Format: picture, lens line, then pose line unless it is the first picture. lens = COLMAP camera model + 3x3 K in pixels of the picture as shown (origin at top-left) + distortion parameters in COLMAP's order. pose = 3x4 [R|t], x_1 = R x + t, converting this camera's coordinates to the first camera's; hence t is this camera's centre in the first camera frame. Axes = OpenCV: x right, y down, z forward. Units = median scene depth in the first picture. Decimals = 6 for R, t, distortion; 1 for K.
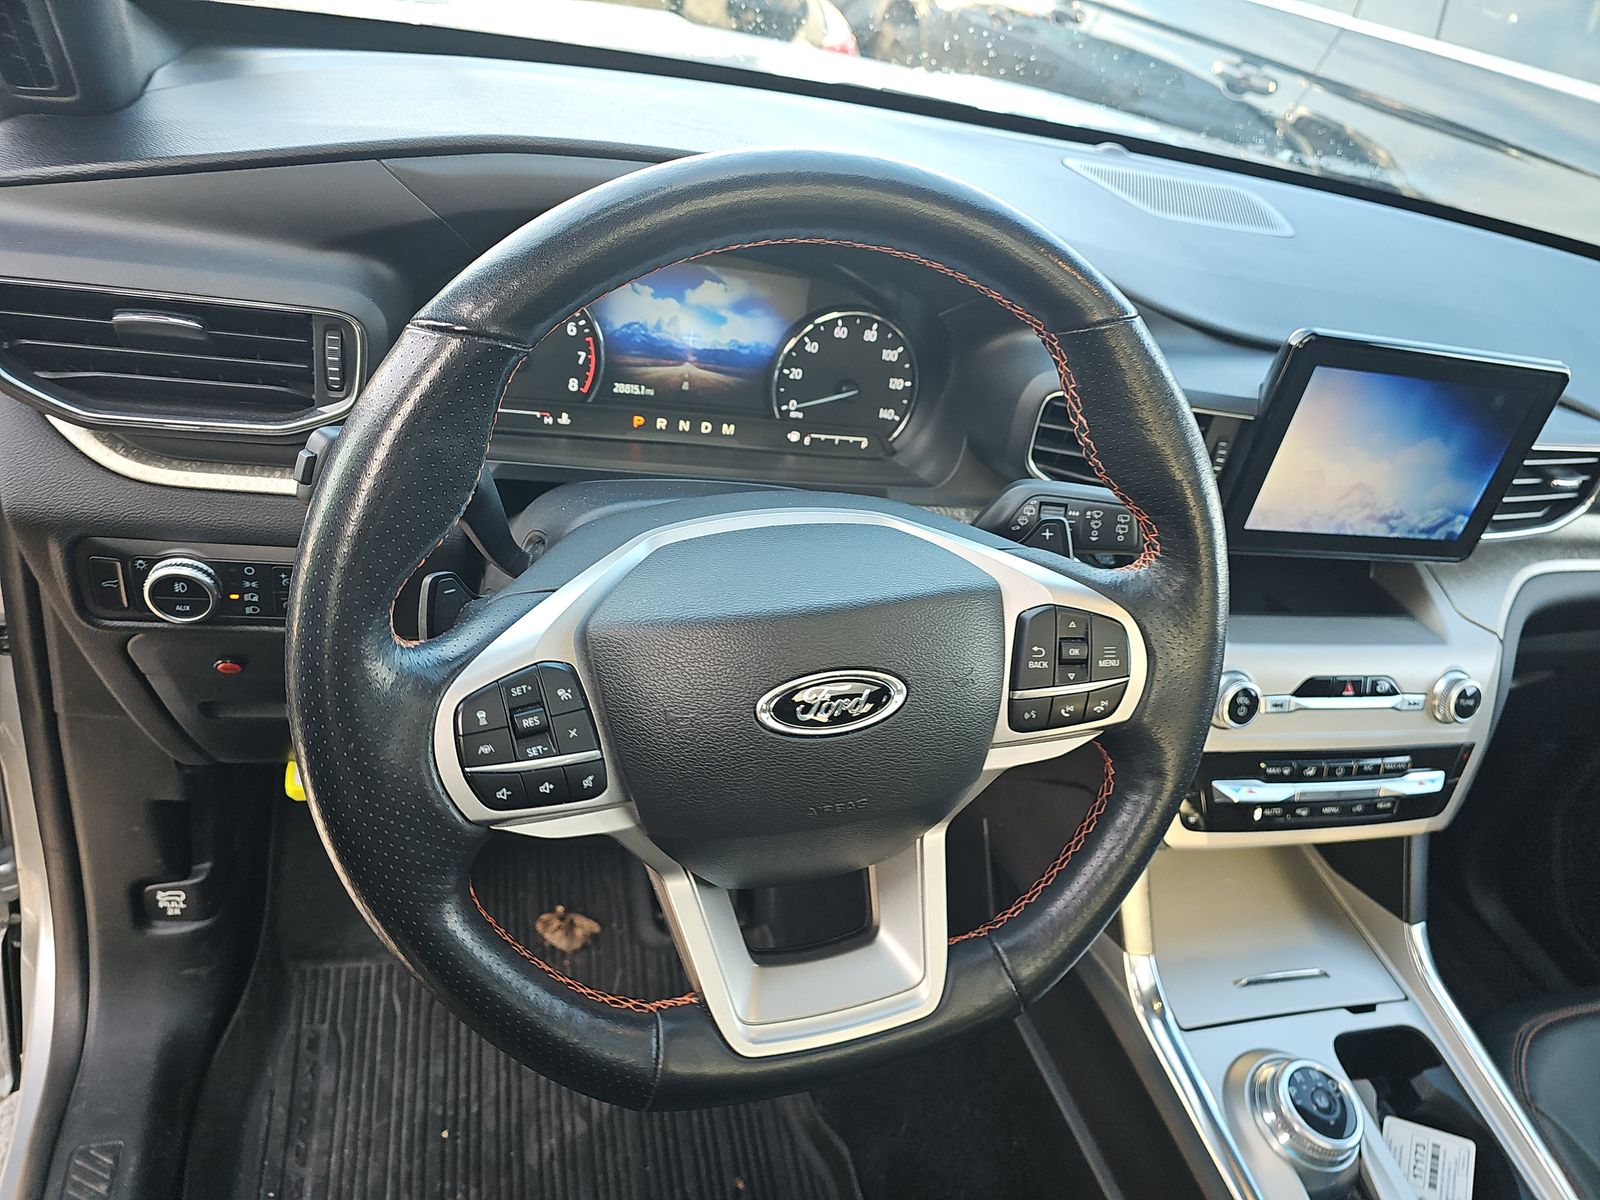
lens RADIAL K [[1031.5, 0, 786.9], [0, 1031.5, 605.2], [0, 0, 1]] dist [0.081375, -0.080601]
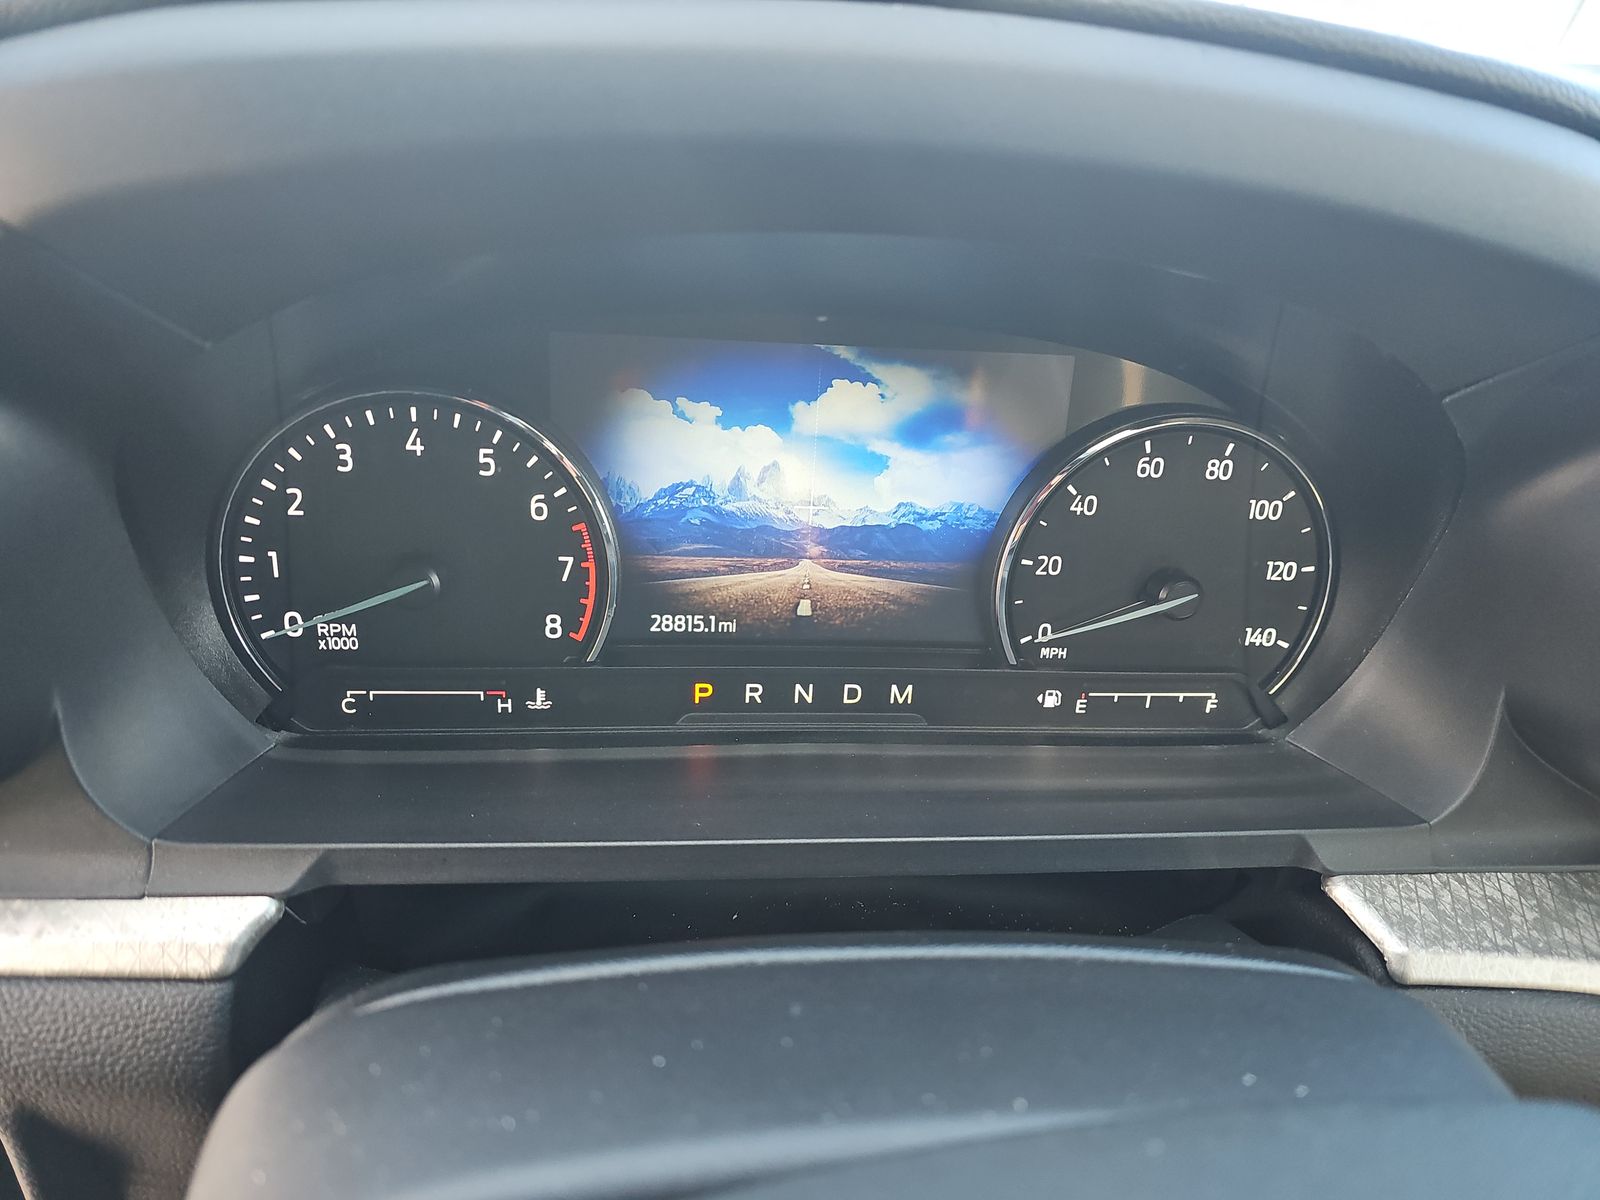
lens RADIAL K [[1031.5, 0, 786.9], [0, 1031.5, 605.2], [0, 0, 1]] dist [0.081375, -0.080601]
pose [[0.982033, -0.056470, -0.180062, -0.023445], [0.028101, 0.987298, -0.156376, -0.143310], [0.186605, 0.148507, 0.971146, 0.560738]]
